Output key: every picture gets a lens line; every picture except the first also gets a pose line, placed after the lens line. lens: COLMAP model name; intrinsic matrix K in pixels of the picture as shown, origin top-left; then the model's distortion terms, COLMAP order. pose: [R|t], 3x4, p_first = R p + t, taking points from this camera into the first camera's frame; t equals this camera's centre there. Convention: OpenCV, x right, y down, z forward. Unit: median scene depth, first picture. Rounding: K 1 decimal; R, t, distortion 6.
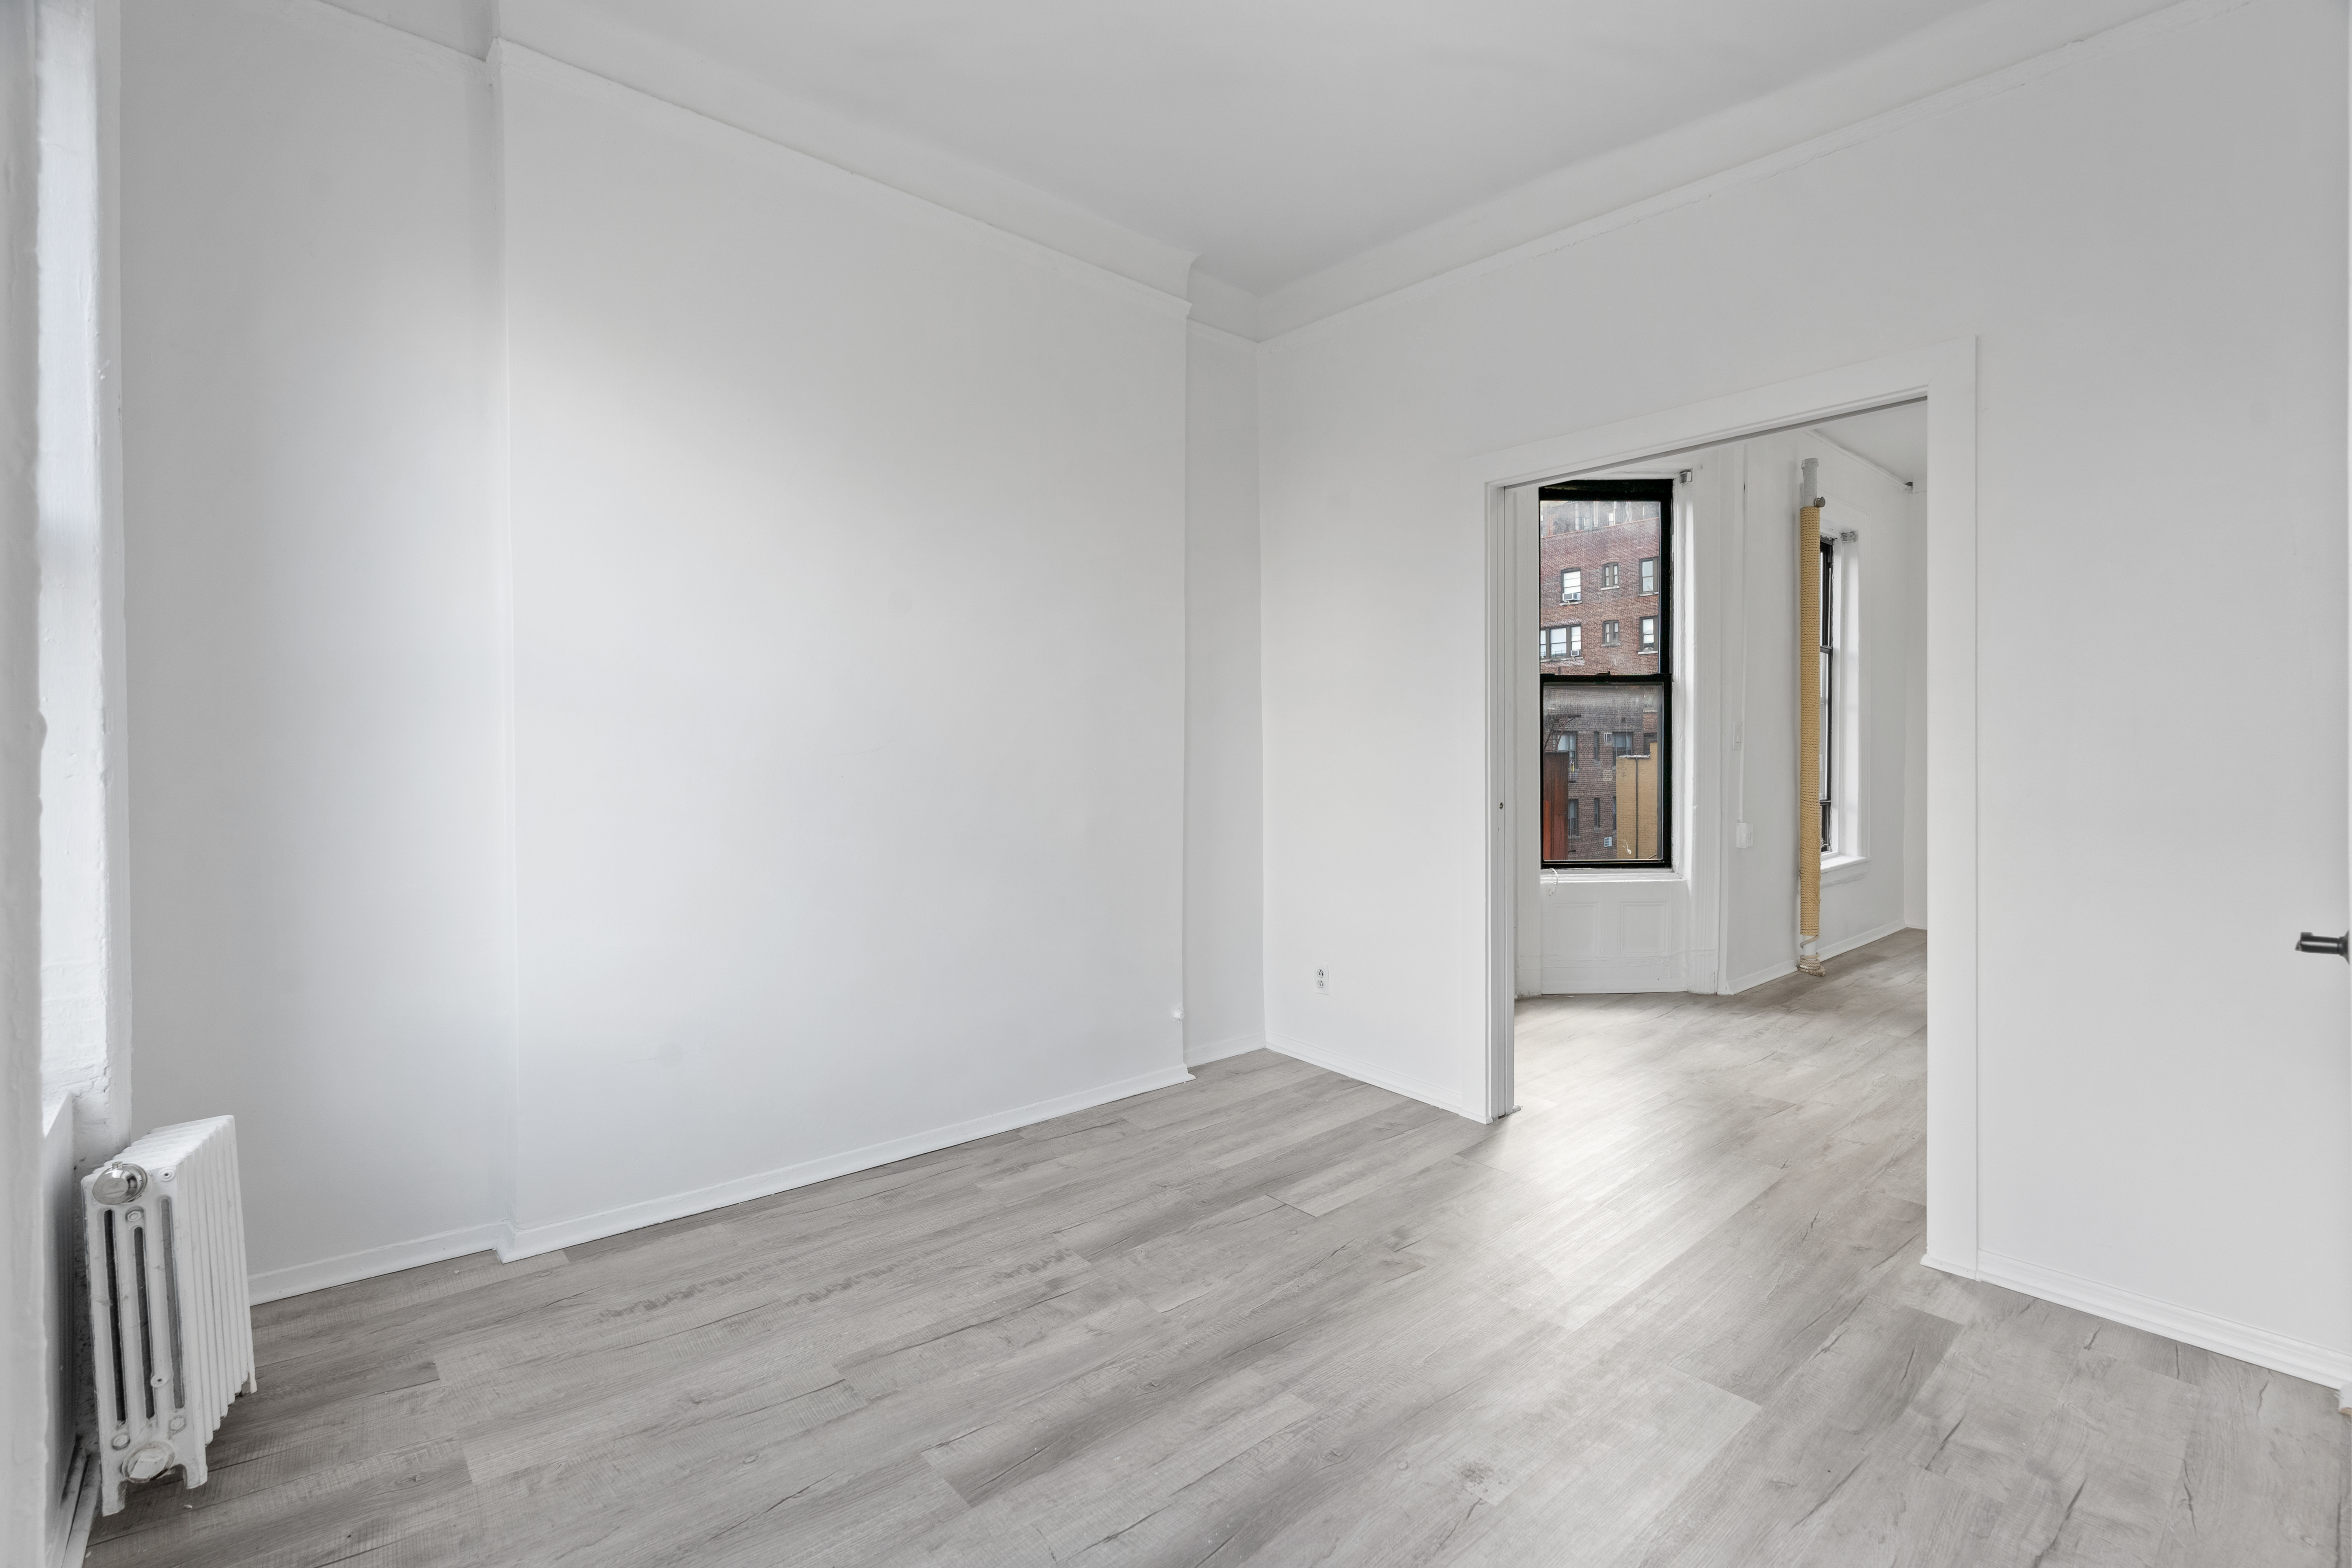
lens RADIAL K [[1073.4, 0, 1169.0], [0, 1073.4, 773.0], [0, 0, 1]] dist [-0.011075, 0.000271]
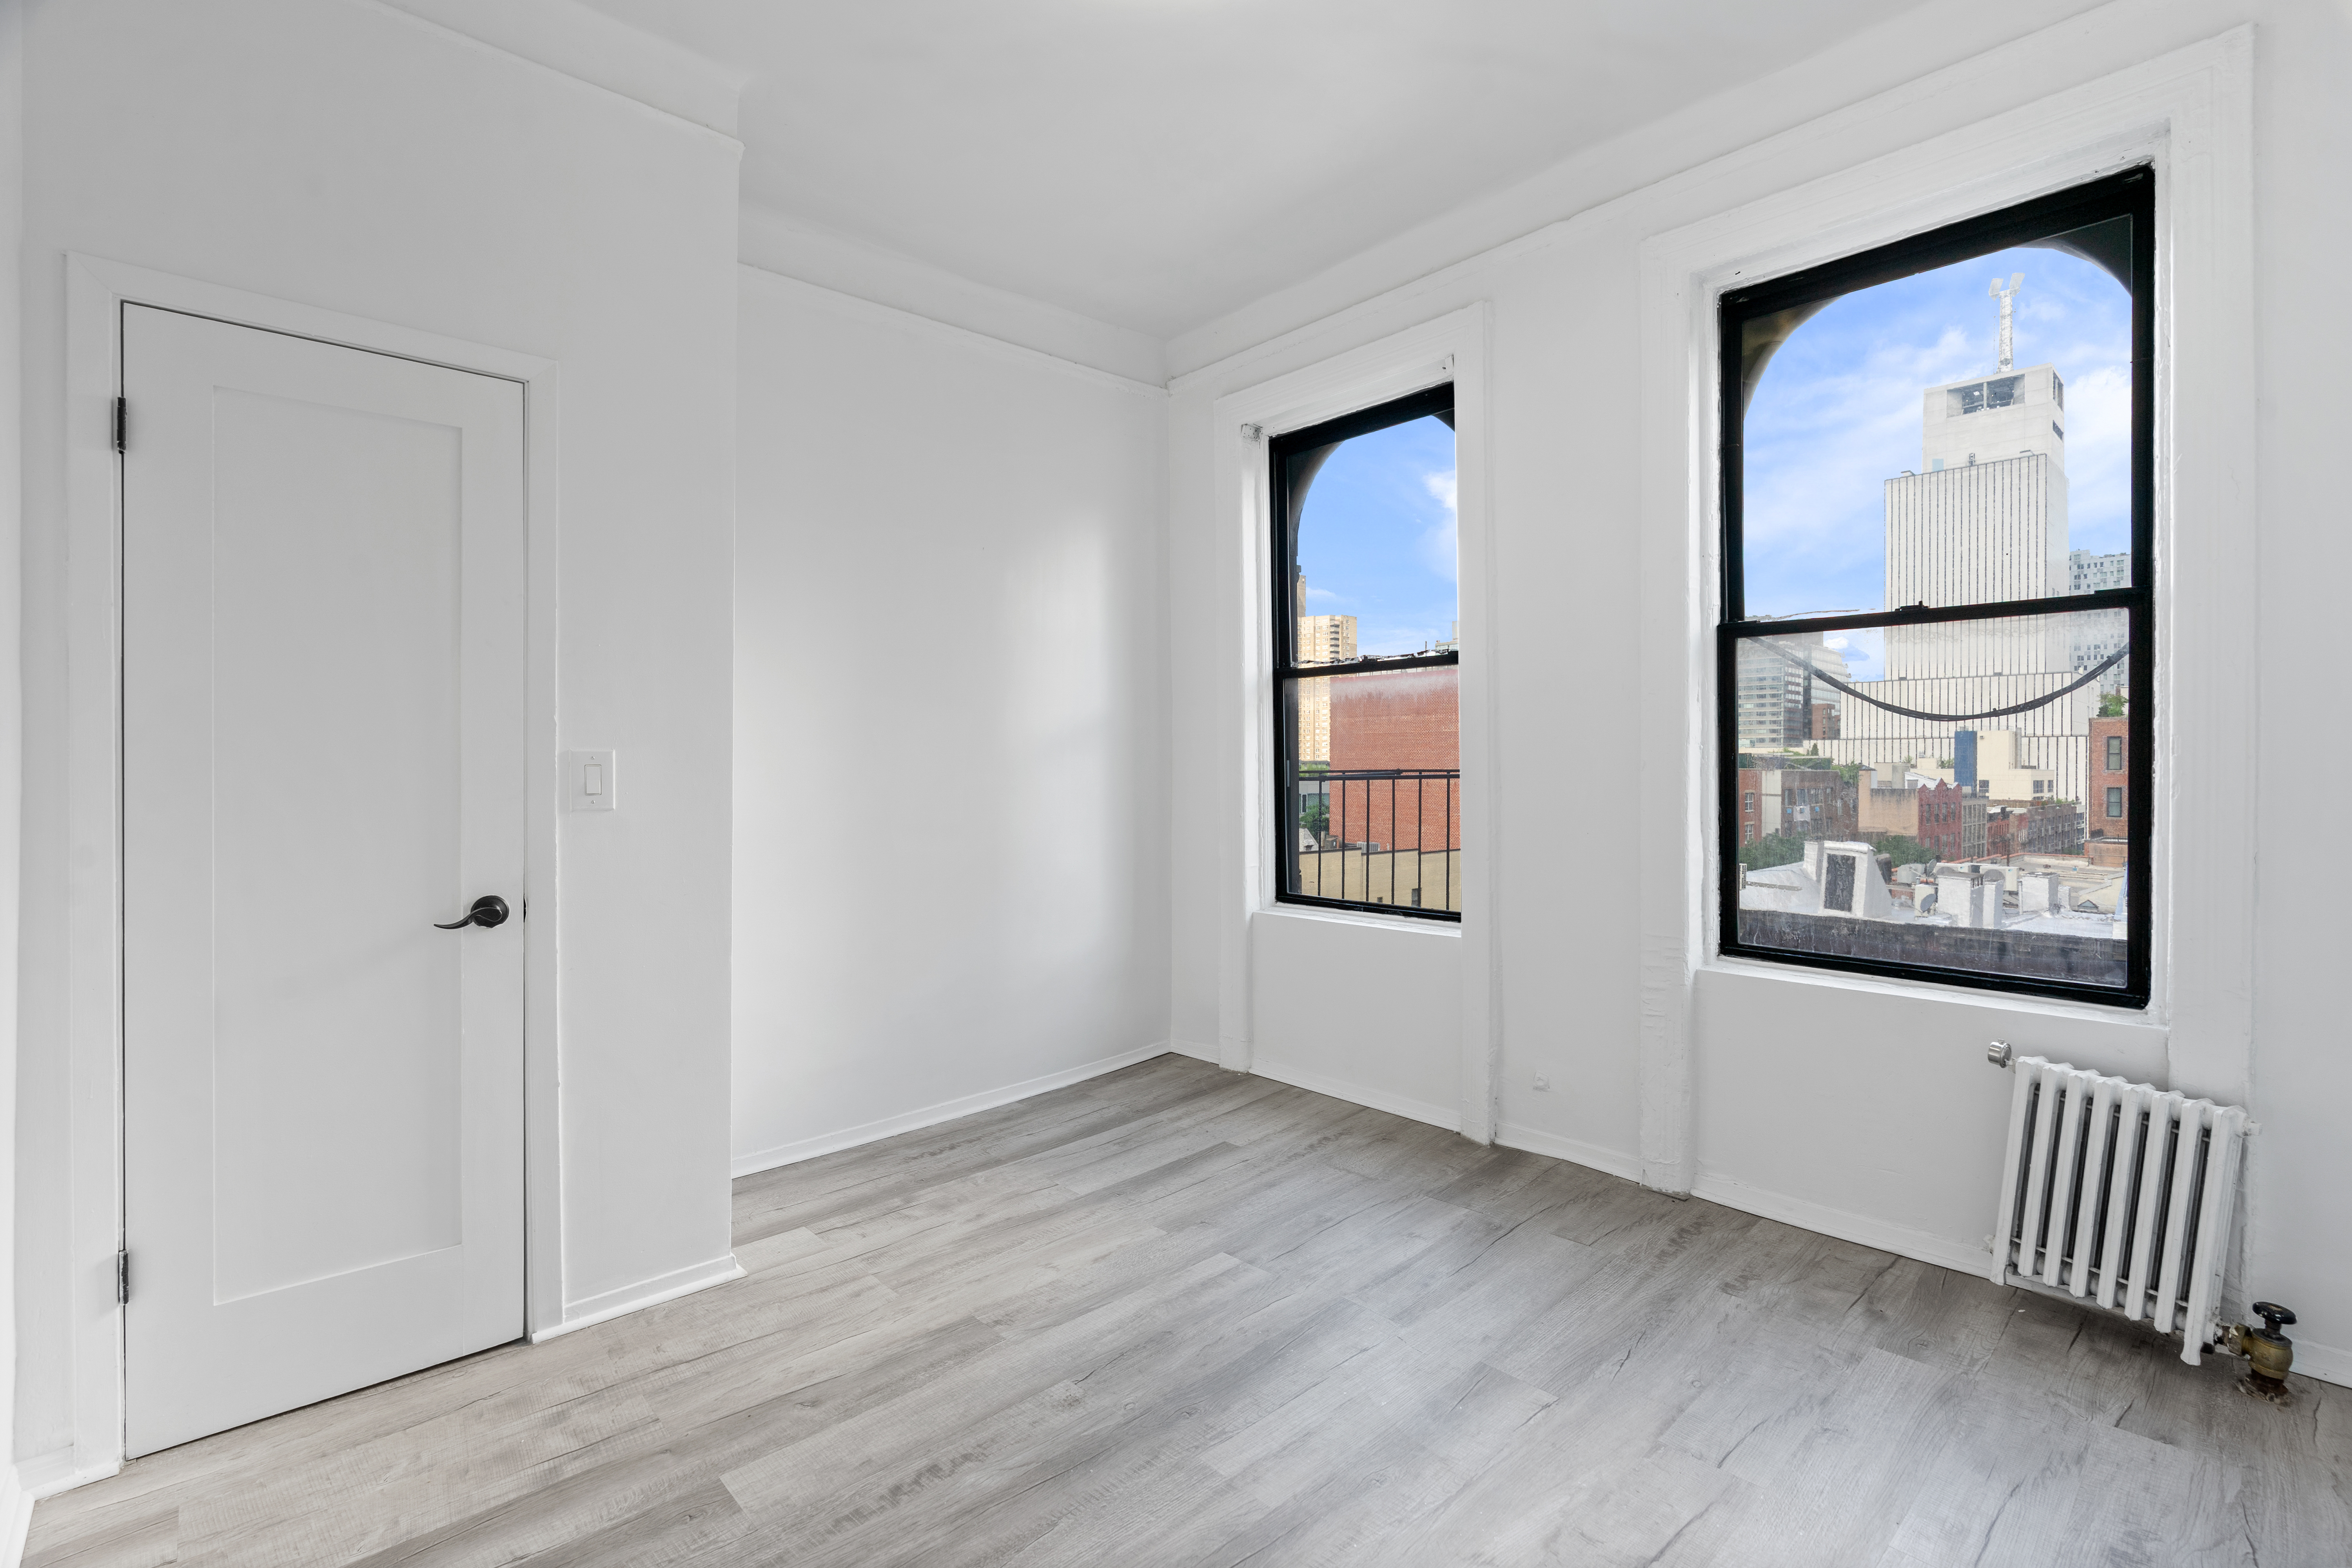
lens RADIAL K [[1073.4, 0, 1169.0], [0, 1073.4, 773.0], [0, 0, 1]] dist [-0.011075, 0.000271]
pose [[-0.999875, 0.004456, -0.015148, 0.177095], [0.004204, 0.999853, 0.016646, -0.036101], [0.015220, 0.016580, -0.999747, 1.960732]]
